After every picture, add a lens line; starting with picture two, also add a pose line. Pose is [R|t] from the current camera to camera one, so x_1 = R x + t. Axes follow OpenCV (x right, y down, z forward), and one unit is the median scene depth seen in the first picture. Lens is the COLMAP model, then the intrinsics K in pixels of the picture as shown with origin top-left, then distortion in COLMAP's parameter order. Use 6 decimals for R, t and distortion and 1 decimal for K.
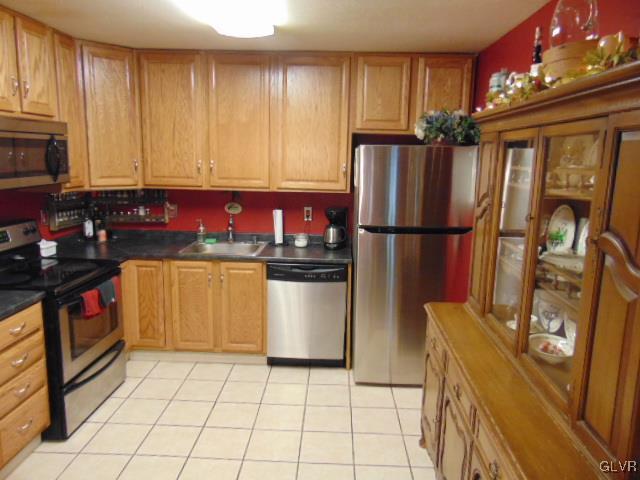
lens RADIAL K [[477.3, 0, 320.0], [0, 477.3, 240.0], [0, 0, 1]] dist [-0.036950, 0.076844]
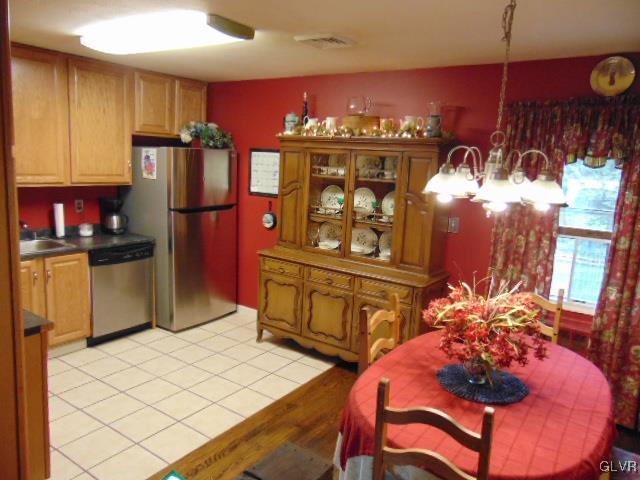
lens RADIAL K [[477.3, 0, 320.0], [0, 477.3, 240.0], [0, 0, 1]] dist [-0.036950, 0.076844]
pose [[0.534350, -0.136266, 0.834207, -0.726424], [0.110497, 0.989712, 0.090889, -0.018561], [-0.838010, 0.043611, 0.543909, -0.034941]]
